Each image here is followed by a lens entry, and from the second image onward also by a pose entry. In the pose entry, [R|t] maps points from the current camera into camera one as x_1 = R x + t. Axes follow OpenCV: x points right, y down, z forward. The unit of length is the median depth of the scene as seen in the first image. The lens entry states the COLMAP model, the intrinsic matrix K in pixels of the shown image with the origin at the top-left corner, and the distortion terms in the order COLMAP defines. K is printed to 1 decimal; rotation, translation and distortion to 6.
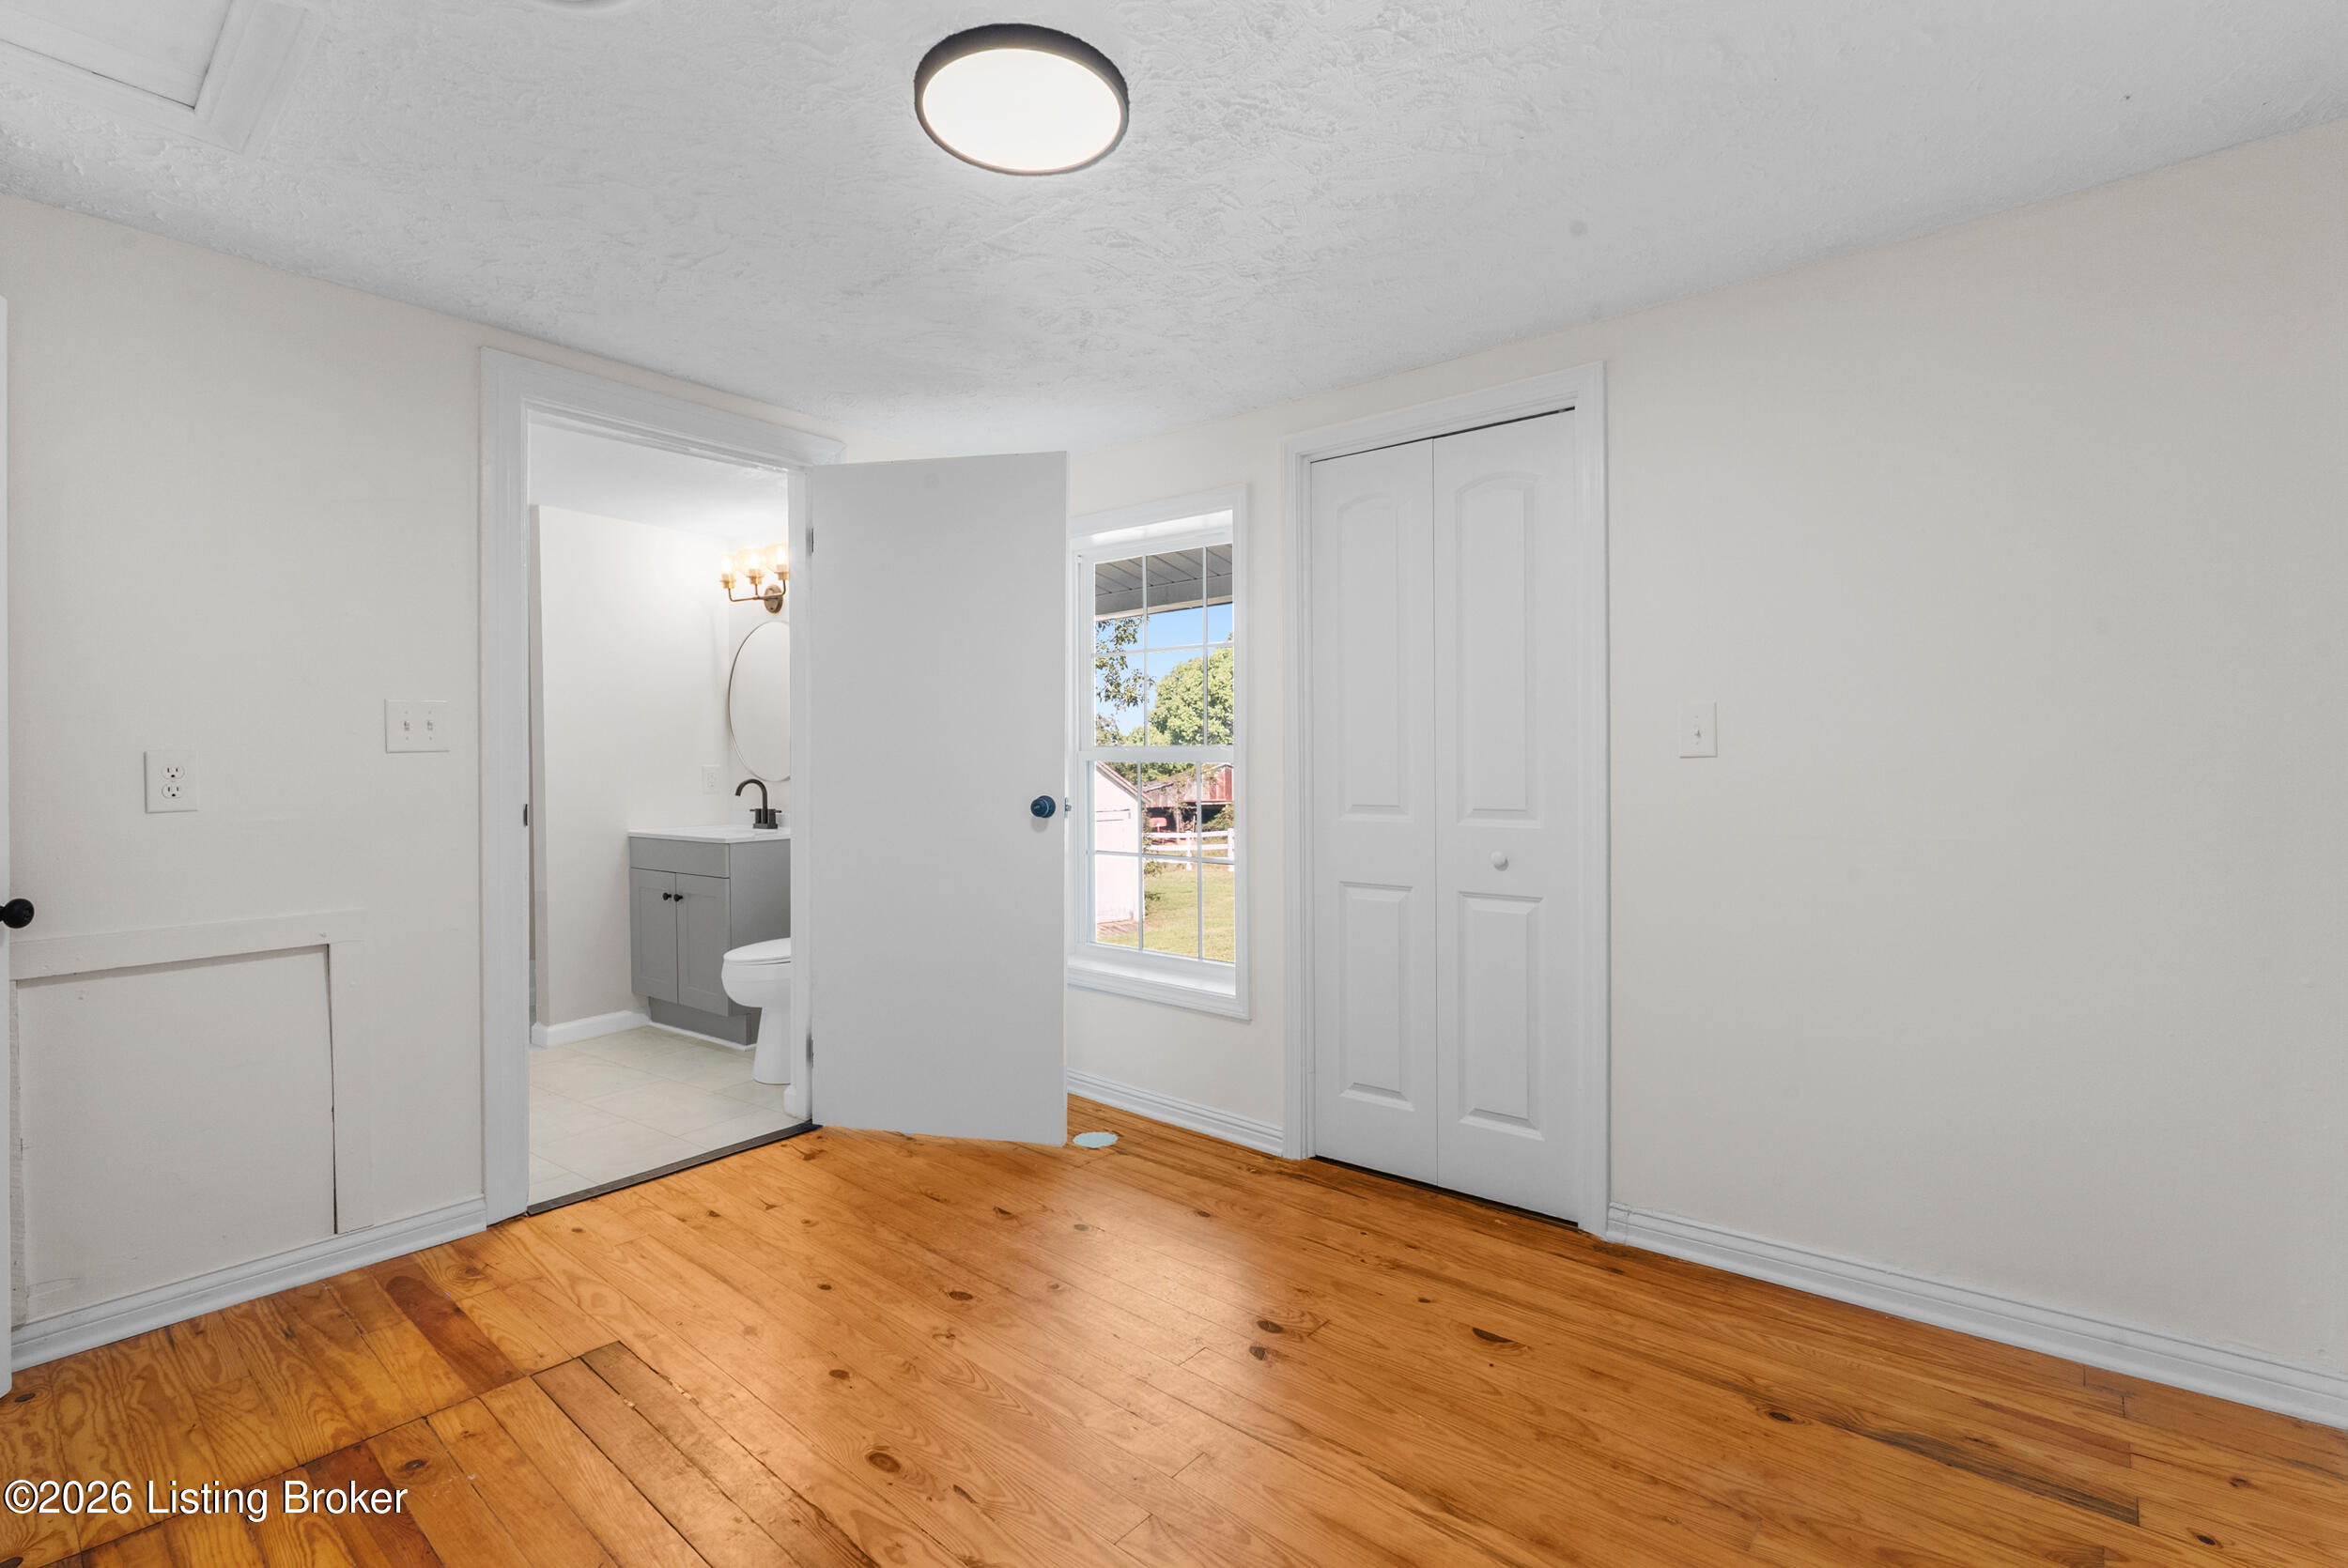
lens RADIAL K [[1055.8, 0, 1166.3], [0, 1055.8, 770.9], [0, 0, 1]] dist [-0.002077, -0.000384]
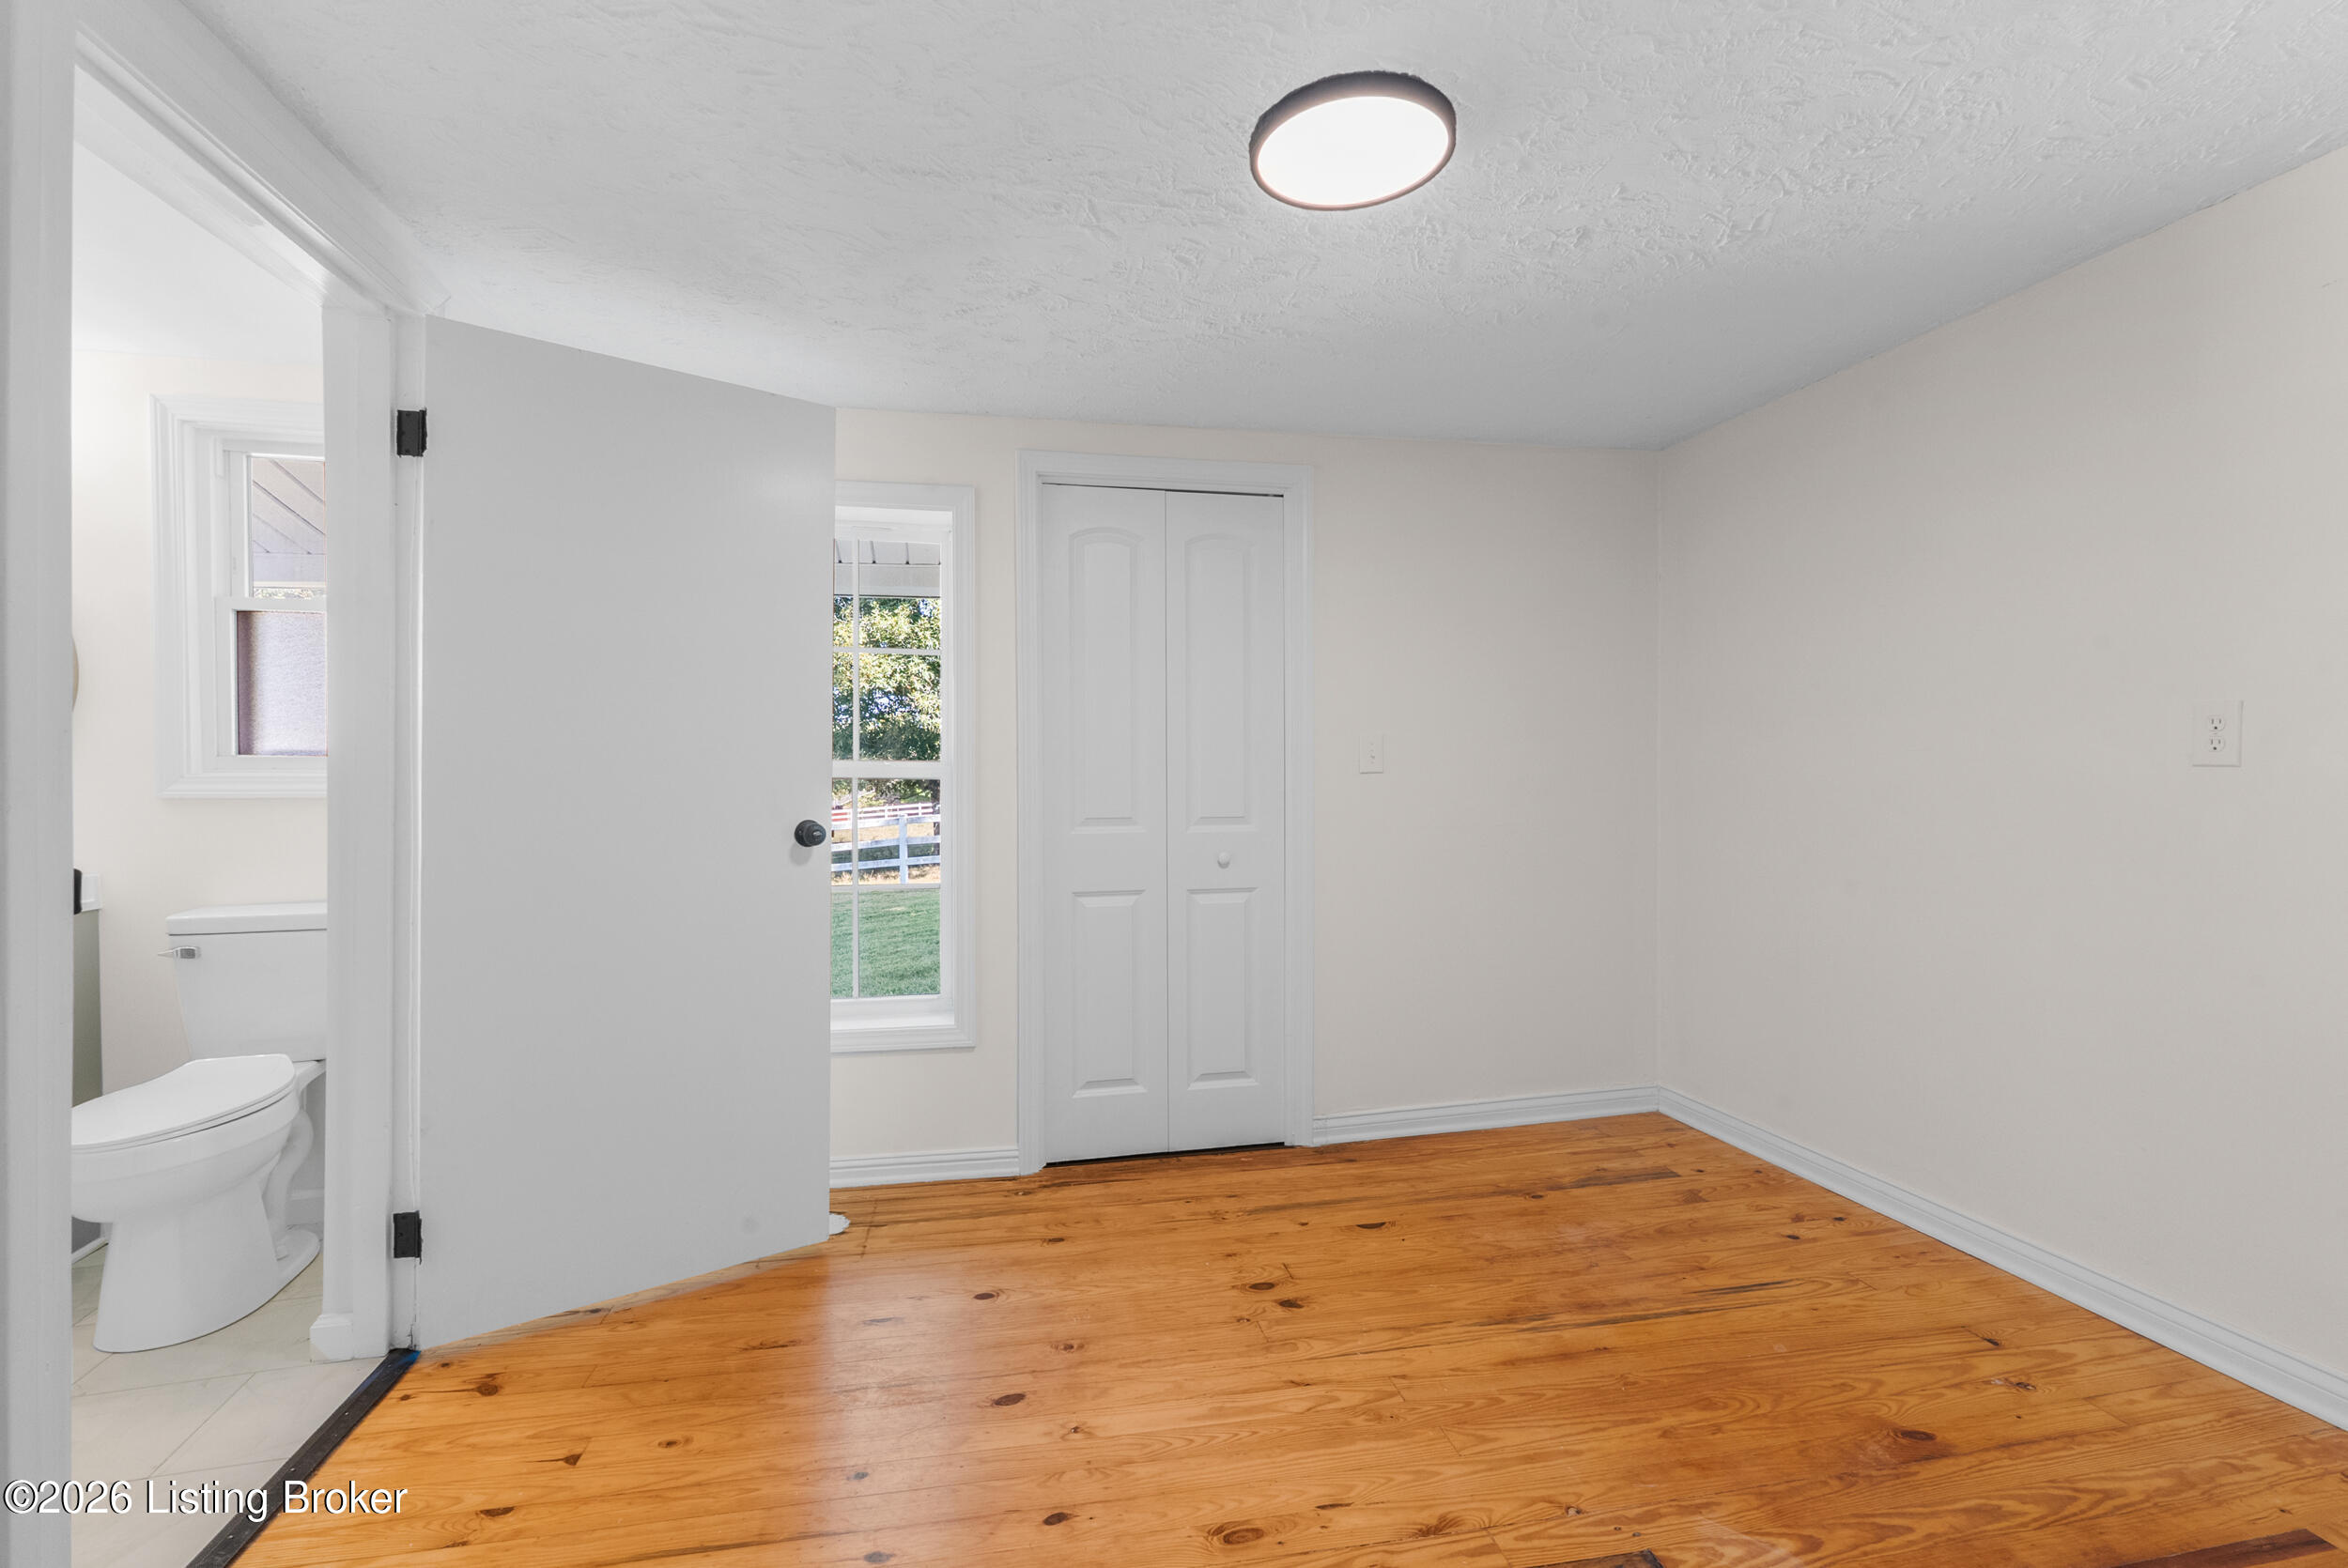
lens RADIAL K [[1057.8, 0, 1174.0], [0, 1057.8, 784.0], [0, 0, 1]] dist [-0.004016, -0.000266]
pose [[0.618367, -0.003865, 0.785880, -0.660911], [0.006912, 0.999976, -0.000521, -0.000786], [-0.785859, 0.005754, 0.618379, 0.305681]]
